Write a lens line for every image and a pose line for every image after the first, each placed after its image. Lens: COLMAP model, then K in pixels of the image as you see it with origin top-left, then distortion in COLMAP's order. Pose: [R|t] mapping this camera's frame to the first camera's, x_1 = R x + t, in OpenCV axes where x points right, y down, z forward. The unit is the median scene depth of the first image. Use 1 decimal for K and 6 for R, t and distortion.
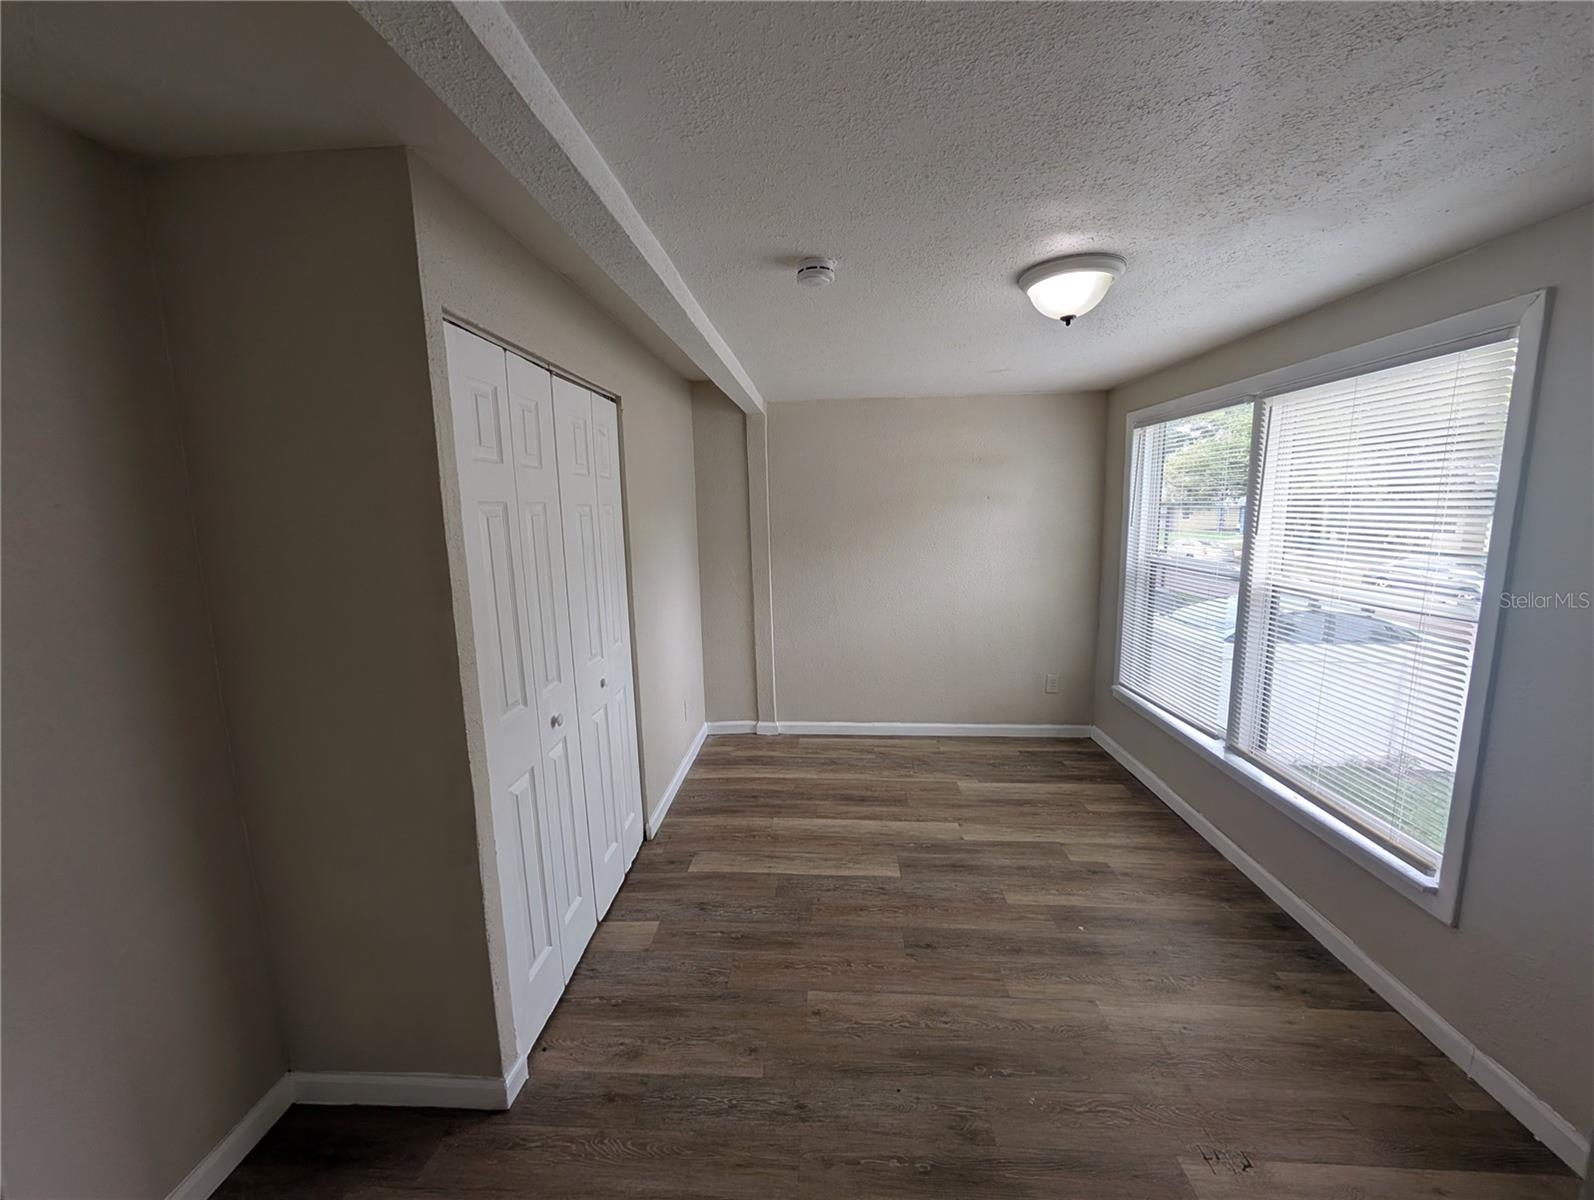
lens RADIAL K [[604.4, 0, 797.0], [0, 604.4, 600.0], [0, 0, 1]] dist [-0.000967, -0.000276]
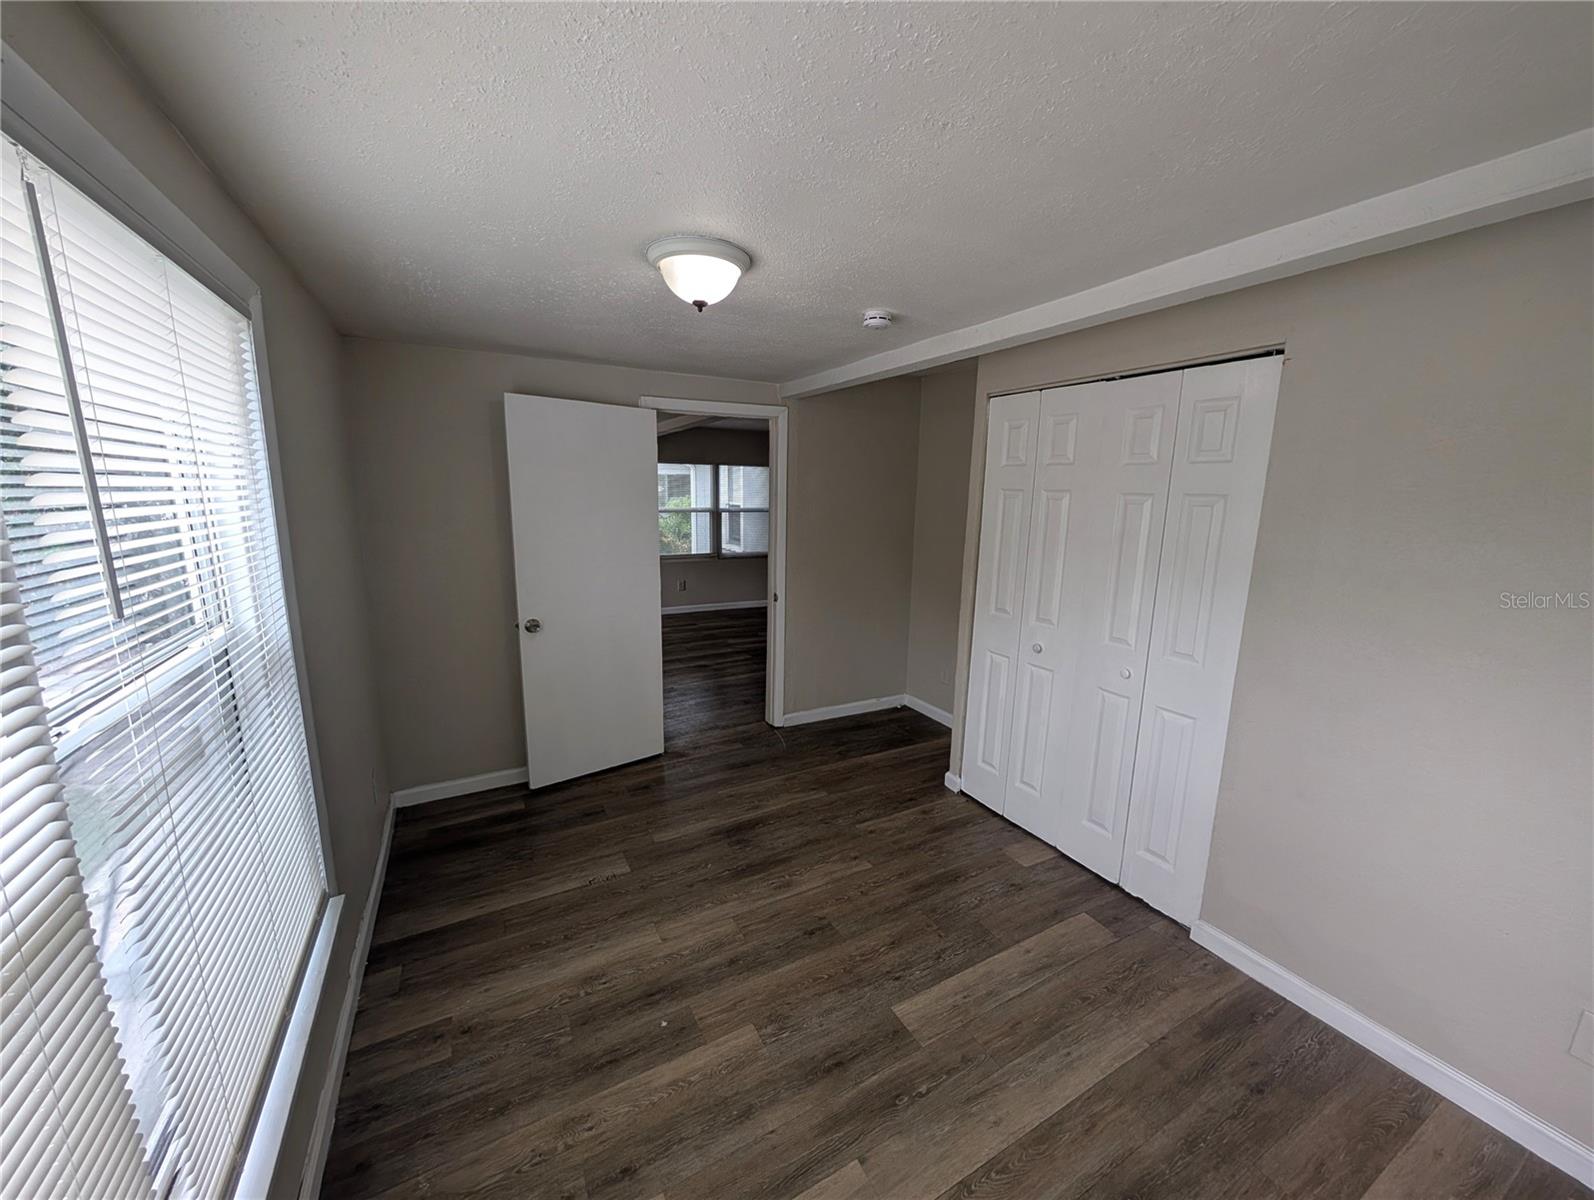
lens RADIAL K [[620.4, 0, 797.0], [0, 620.4, 600.0], [0, 0, 1]] dist [0.008381, -0.000261]
pose [[-0.851947, 0.102597, -0.513478, 0.698098], [-0.078681, 0.944401, 0.319244, -0.278221], [0.517682, 0.312380, -0.796507, 1.599759]]
